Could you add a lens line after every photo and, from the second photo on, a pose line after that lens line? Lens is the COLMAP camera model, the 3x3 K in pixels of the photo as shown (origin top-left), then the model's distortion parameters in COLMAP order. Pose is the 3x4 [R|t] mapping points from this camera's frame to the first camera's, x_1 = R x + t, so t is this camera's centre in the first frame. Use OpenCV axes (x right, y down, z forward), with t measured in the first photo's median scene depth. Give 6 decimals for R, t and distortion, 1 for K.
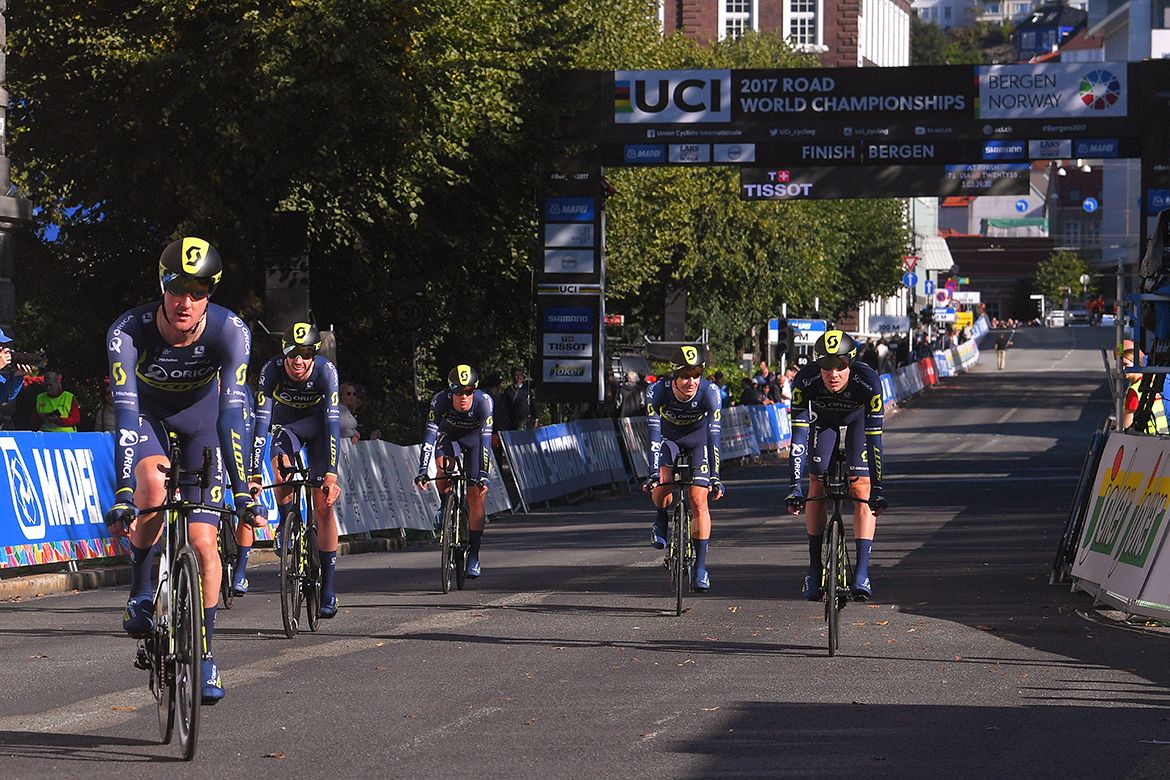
lens RADIAL K [[5112.6, 0, 260.5], [0, 5112.6, 347.9], [0, 0, 1]] dist [0.251466, -1.988648]
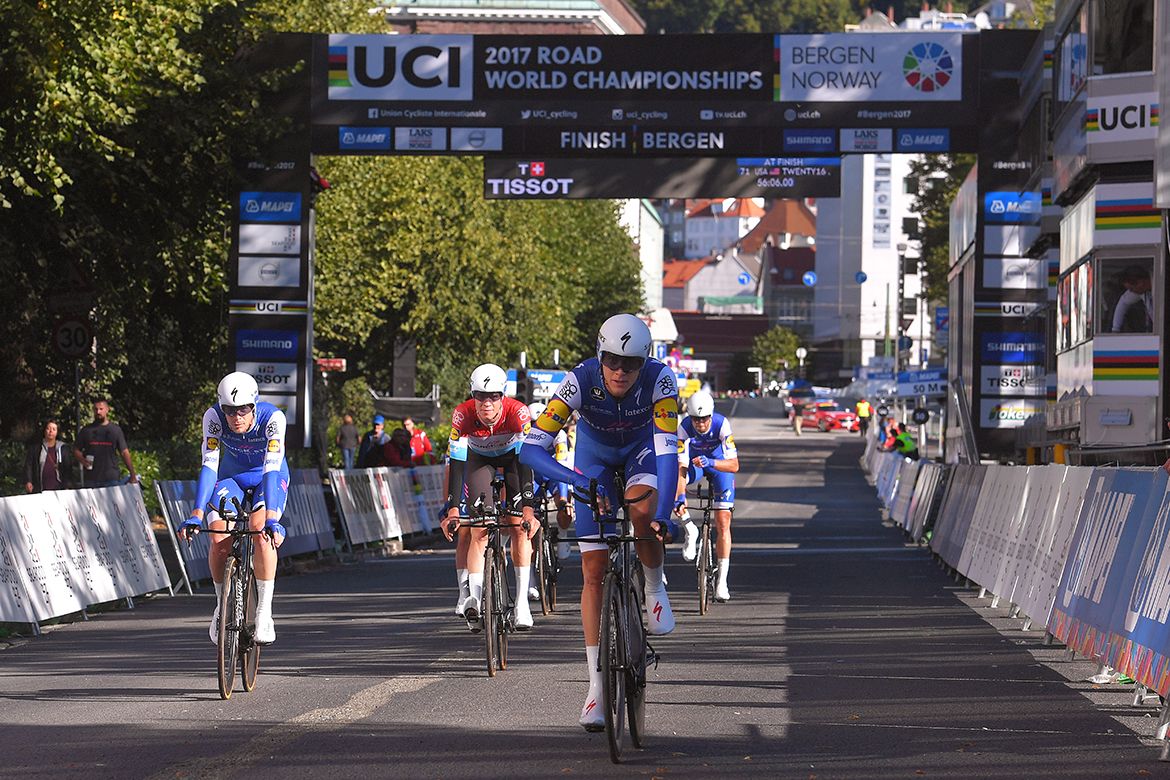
lens RADIAL K [[4470.1, 0, 496.4], [0, 4470.1, 393.0], [0, 0, 1]] dist [0.144669, -0.178271]
pose [[0.994863, 0.012810, 0.100416, 0.026029], [-0.012068, 0.999895, -0.007995, 0.007095], [-0.100508, 0.006742, 0.994913, 0.306173]]
